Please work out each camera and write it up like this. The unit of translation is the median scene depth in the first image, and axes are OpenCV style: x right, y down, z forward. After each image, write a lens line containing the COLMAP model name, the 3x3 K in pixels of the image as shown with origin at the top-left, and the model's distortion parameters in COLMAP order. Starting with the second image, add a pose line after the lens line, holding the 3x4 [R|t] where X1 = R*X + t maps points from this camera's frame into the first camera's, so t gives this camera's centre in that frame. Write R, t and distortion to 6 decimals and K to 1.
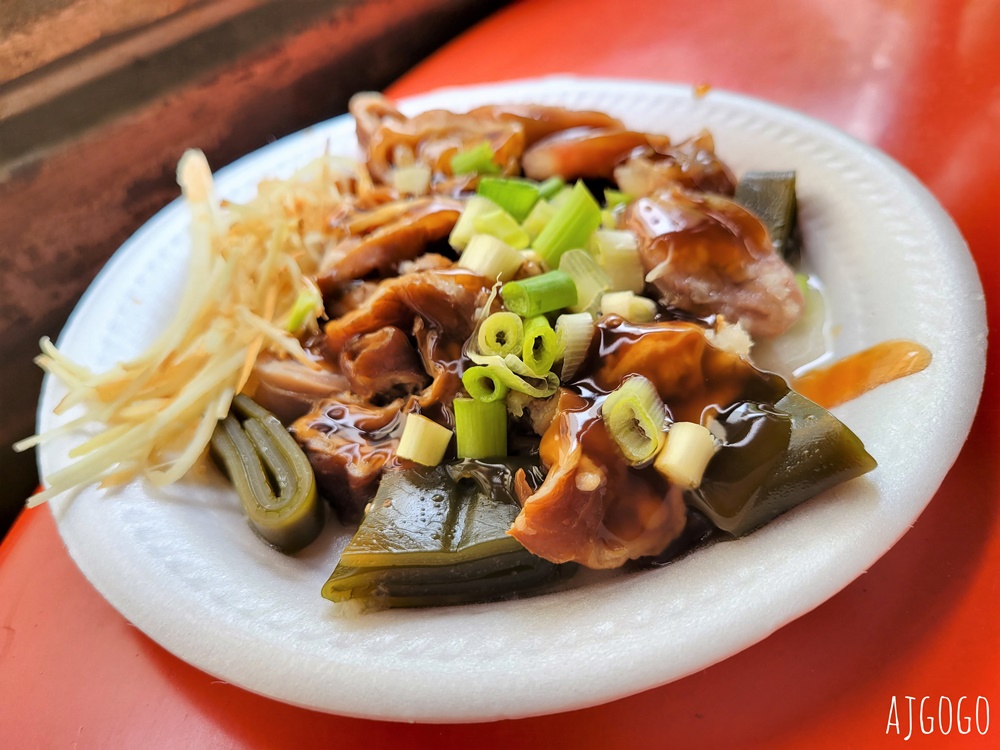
lens RADIAL K [[772.4, 0, 476.1], [0, 772.4, 368.4], [0, 0, 1]] dist [-0.008738, -0.005807]
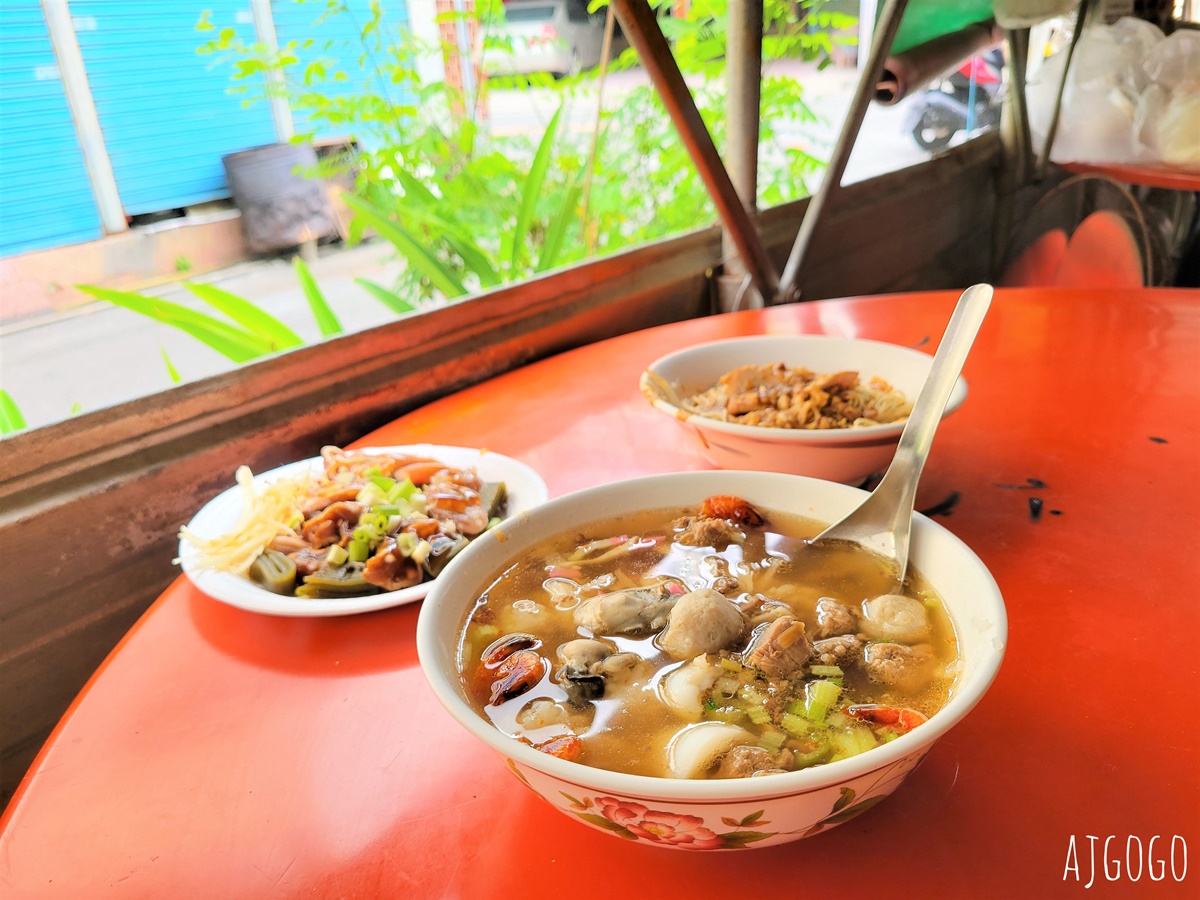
lens RADIAL K [[926.9, 0, 602.2], [0, 926.9, 452.5], [0, 0, 1]] dist [-0.008738, -0.005807]
pose [[0.988245, 0.057004, 0.141852, 0.299225], [-0.001014, 0.930305, -0.366784, 0.757390], [-0.152874, 0.362329, 0.919428, -1.849874]]
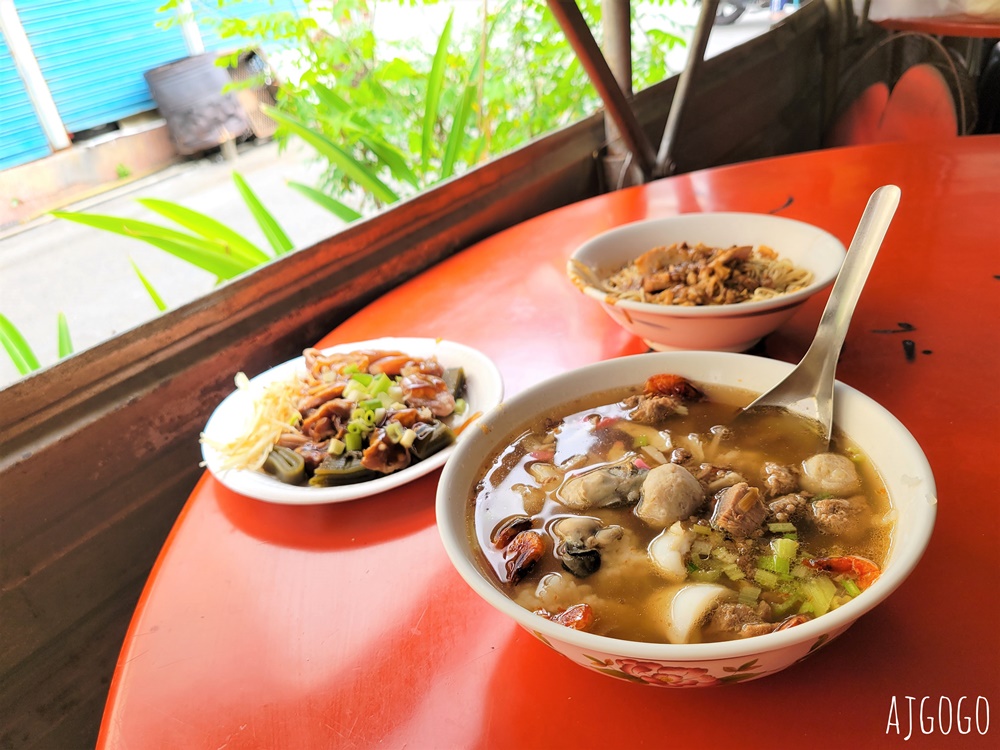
lens RADIAL K [[772.4, 0, 498.9], [0, 772.4, 370.8], [0, 0, 1]] dist [-0.008738, -0.005807]
pose [[0.987237, -0.047764, 0.151924, 0.104671], [0.088275, 0.958125, -0.272405, 0.580135], [-0.132552, 0.282340, 0.950113, -1.841818]]
